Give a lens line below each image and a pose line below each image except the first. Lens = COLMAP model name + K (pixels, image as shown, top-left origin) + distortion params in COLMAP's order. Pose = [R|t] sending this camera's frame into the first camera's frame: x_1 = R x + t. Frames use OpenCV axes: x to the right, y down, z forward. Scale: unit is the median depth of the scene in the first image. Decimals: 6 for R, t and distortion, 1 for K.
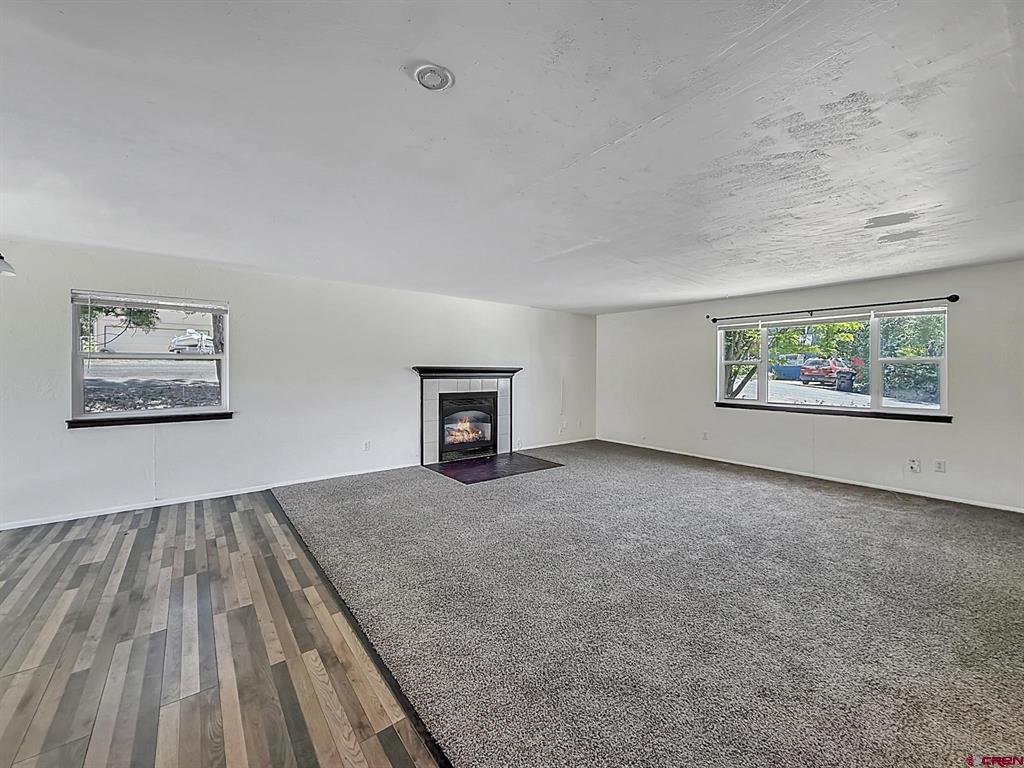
lens RADIAL K [[408.3, 0, 515.6], [0, 408.3, 376.2], [0, 0, 1]] dist [-0.013958, 0.000304]
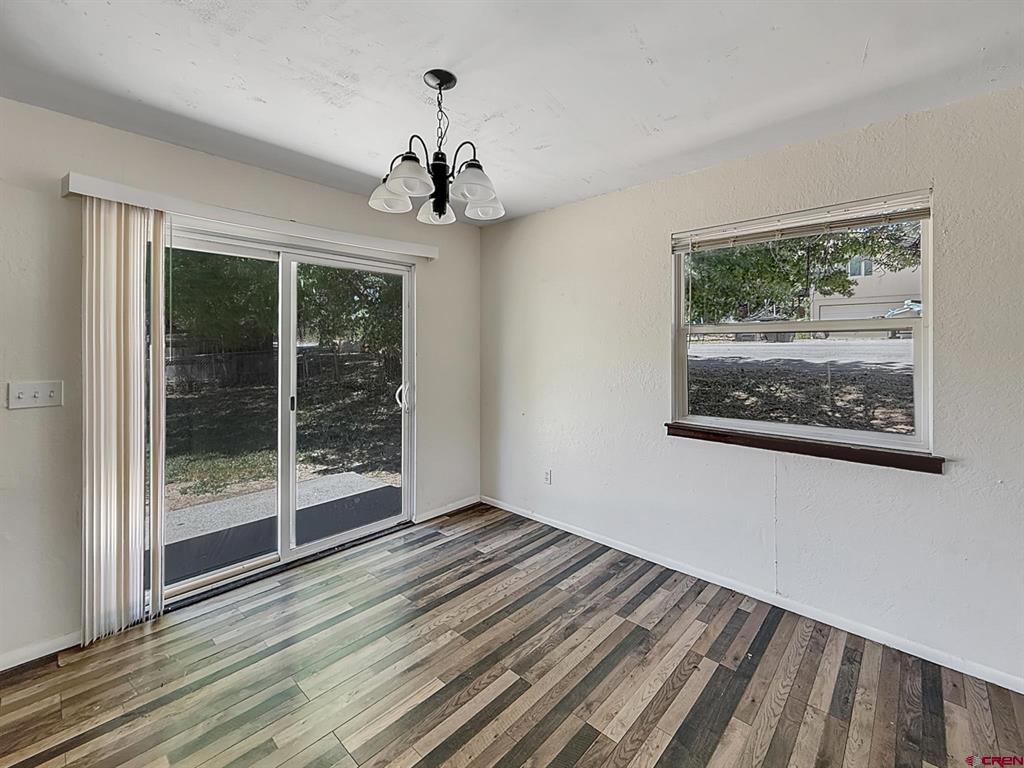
lens RADIAL K [[441.1, 0, 523.0], [0, 441.1, 341.6], [0, 0, 1]] dist [0.011955, -0.000054]
pose [[0.156940, -0.013454, -0.987517, -0.405802], [-0.016790, 0.999726, -0.016288, -0.014501], [0.987465, 0.019136, 0.156671, 0.643115]]
